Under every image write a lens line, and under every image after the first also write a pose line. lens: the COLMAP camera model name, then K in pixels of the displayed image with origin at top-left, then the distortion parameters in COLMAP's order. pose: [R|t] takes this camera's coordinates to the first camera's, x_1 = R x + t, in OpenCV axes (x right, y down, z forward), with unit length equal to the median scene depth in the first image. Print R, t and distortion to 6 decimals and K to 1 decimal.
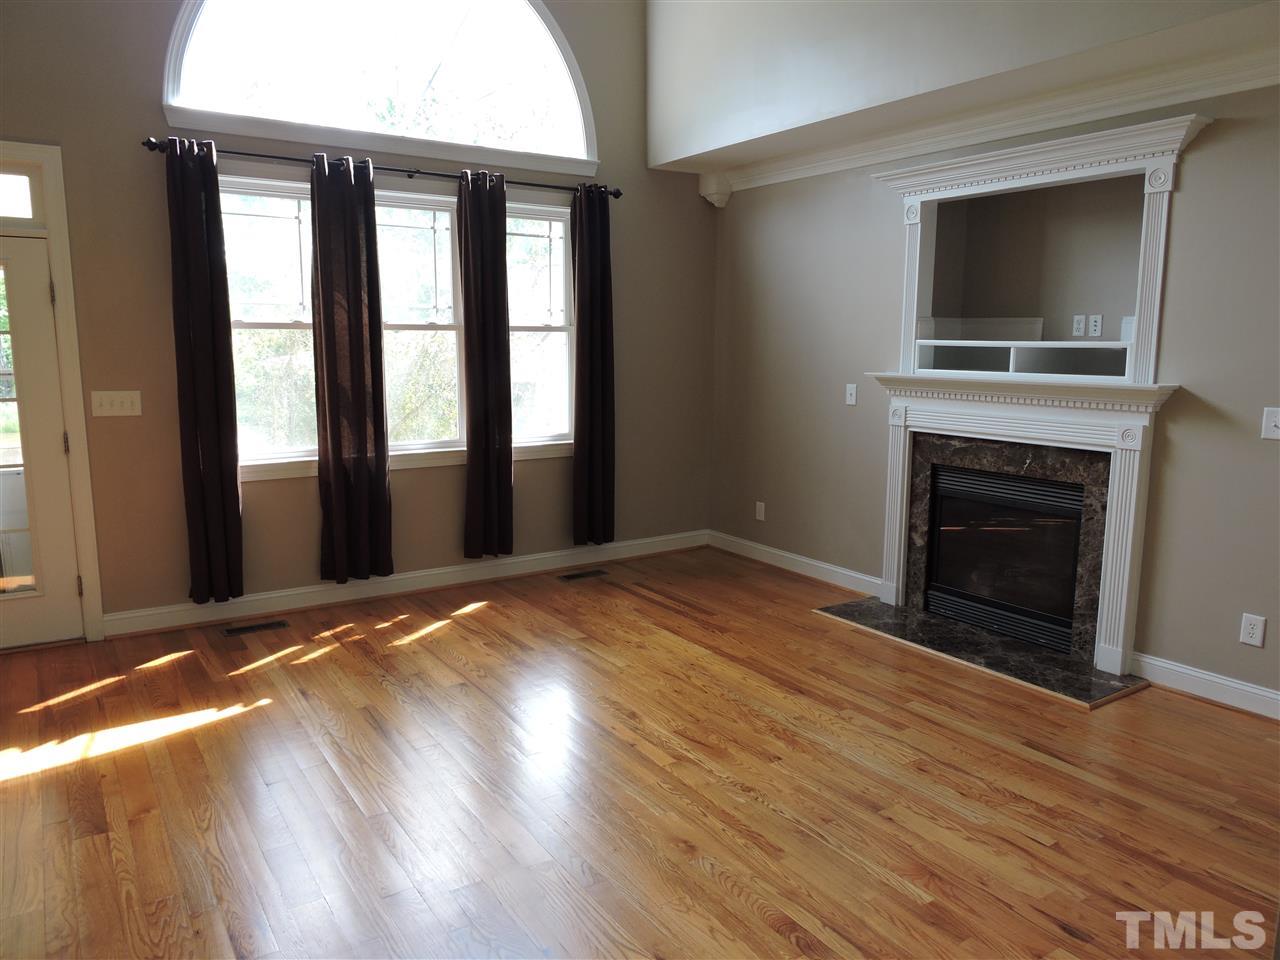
lens RADIAL K [[908.7, 0, 642.2], [0, 908.7, 481.2], [0, 0, 1]] dist [-0.002344, -0.006484]
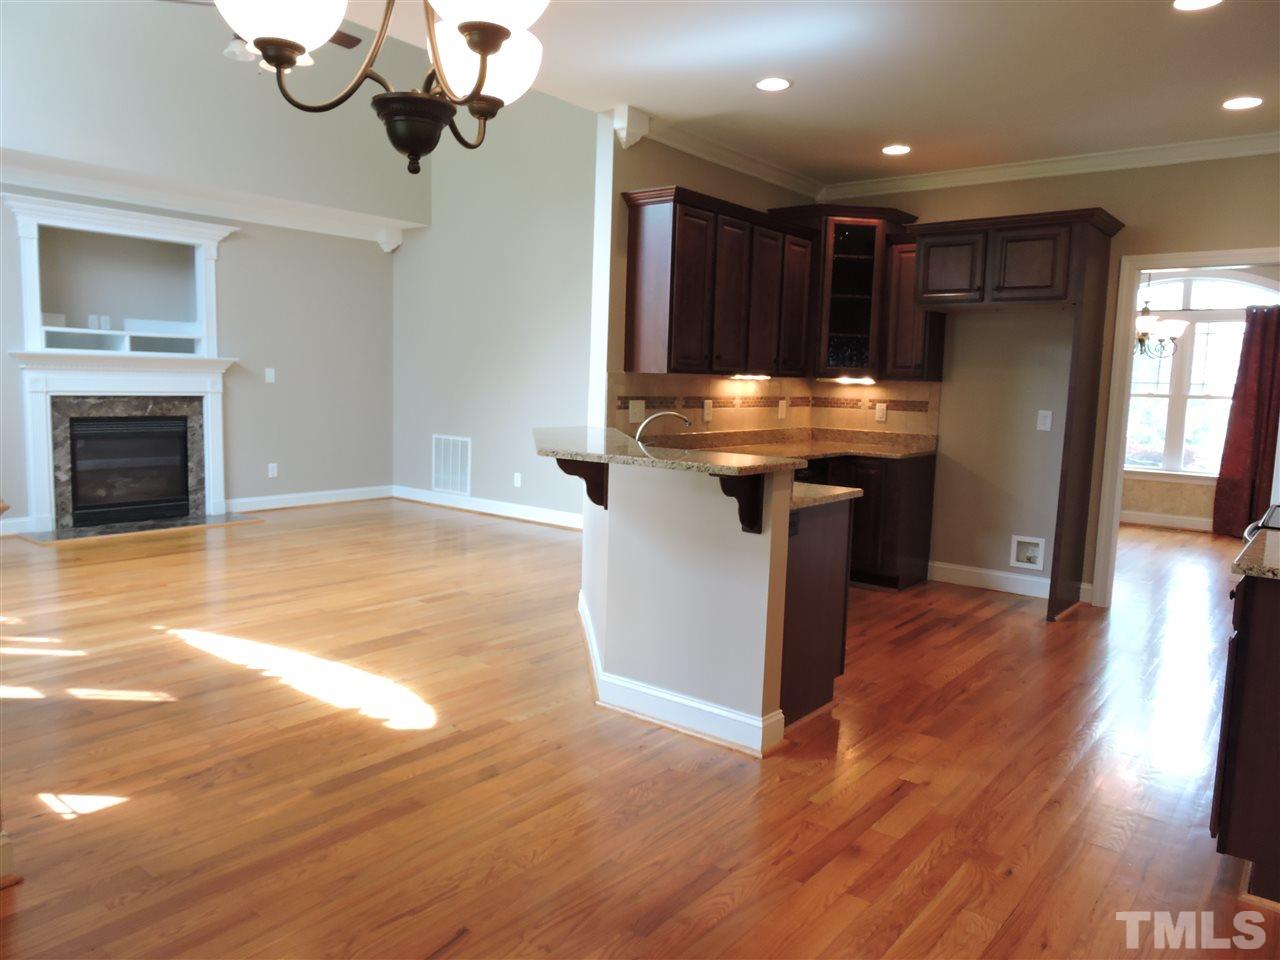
lens RADIAL K [[908.7, 0, 642.0], [0, 908.7, 483.8], [0, 0, 1]] dist [-0.002344, -0.006484]
pose [[-0.308279, -0.121918, 0.943451, -1.363233], [0.117329, 0.979308, 0.164890, -0.050225], [-0.944033, 0.161527, -0.287595, 0.648931]]
